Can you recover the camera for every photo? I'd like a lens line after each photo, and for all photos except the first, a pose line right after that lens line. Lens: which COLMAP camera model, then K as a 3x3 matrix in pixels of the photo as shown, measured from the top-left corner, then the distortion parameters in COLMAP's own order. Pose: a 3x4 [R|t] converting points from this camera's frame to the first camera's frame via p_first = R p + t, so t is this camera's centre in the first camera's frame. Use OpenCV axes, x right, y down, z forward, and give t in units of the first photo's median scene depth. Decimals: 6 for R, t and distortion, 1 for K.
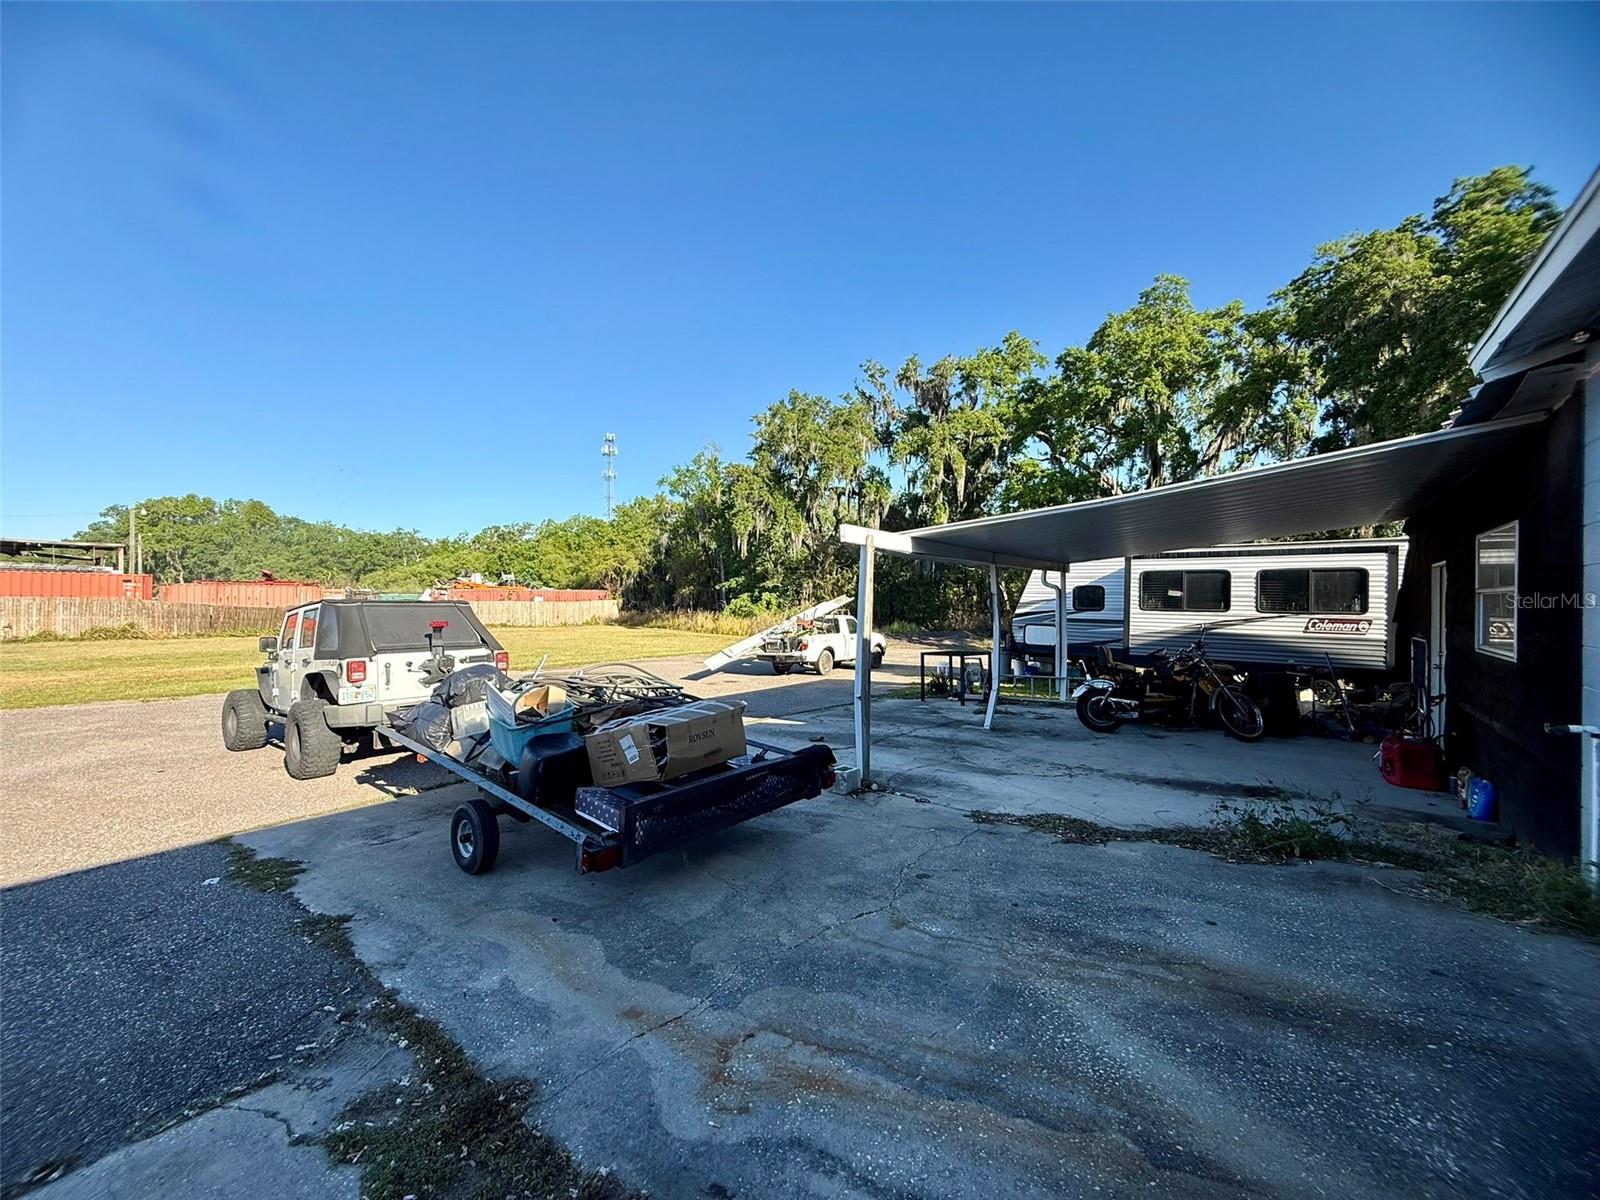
lens RADIAL K [[635.9, 0, 800.0], [0, 635.9, 600.7], [0, 0, 1]] dist [0.000612, -0.000065]
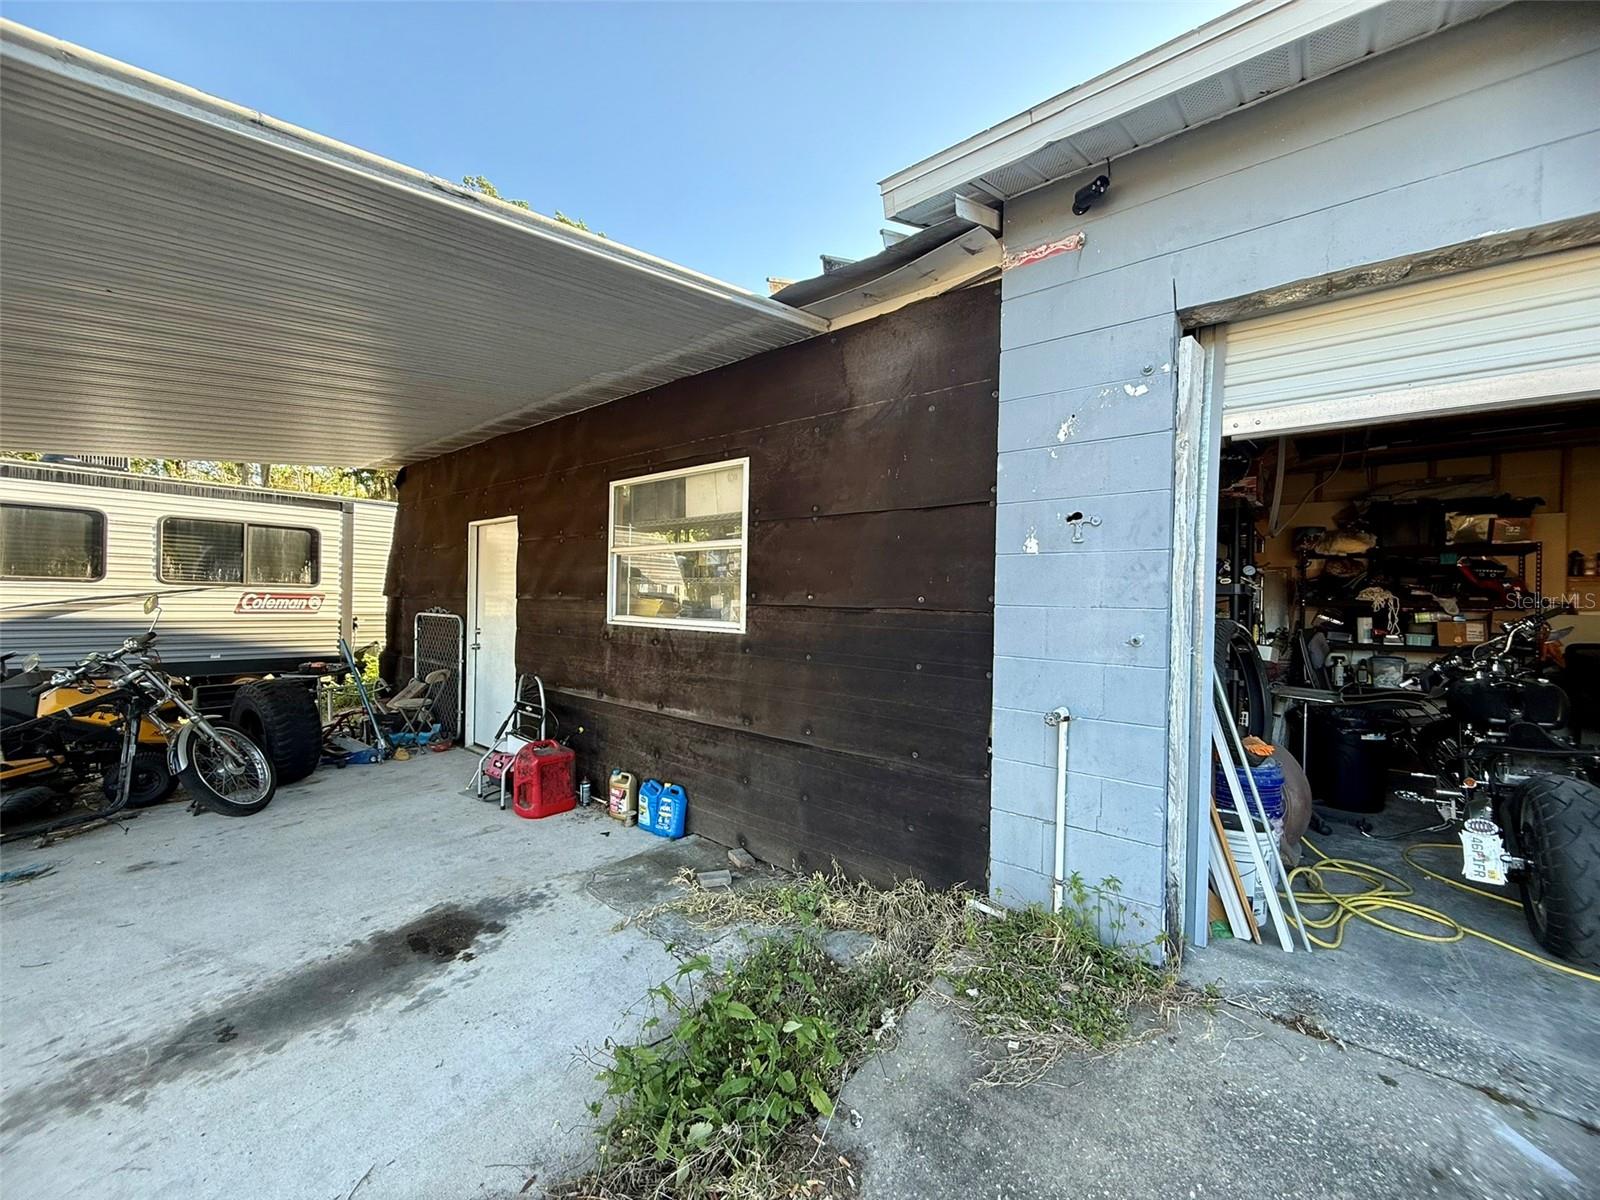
lens RADIAL K [[635.9, 0, 797.0], [0, 635.9, 598.5], [0, 0, 1]] dist [0.000612, -0.000065]
pose [[0.041547, -0.007740, 0.999107, 0.135016], [-0.016691, 0.999825, 0.008439, 0.019035], [-0.998997, -0.017027, 0.041411, 0.380618]]
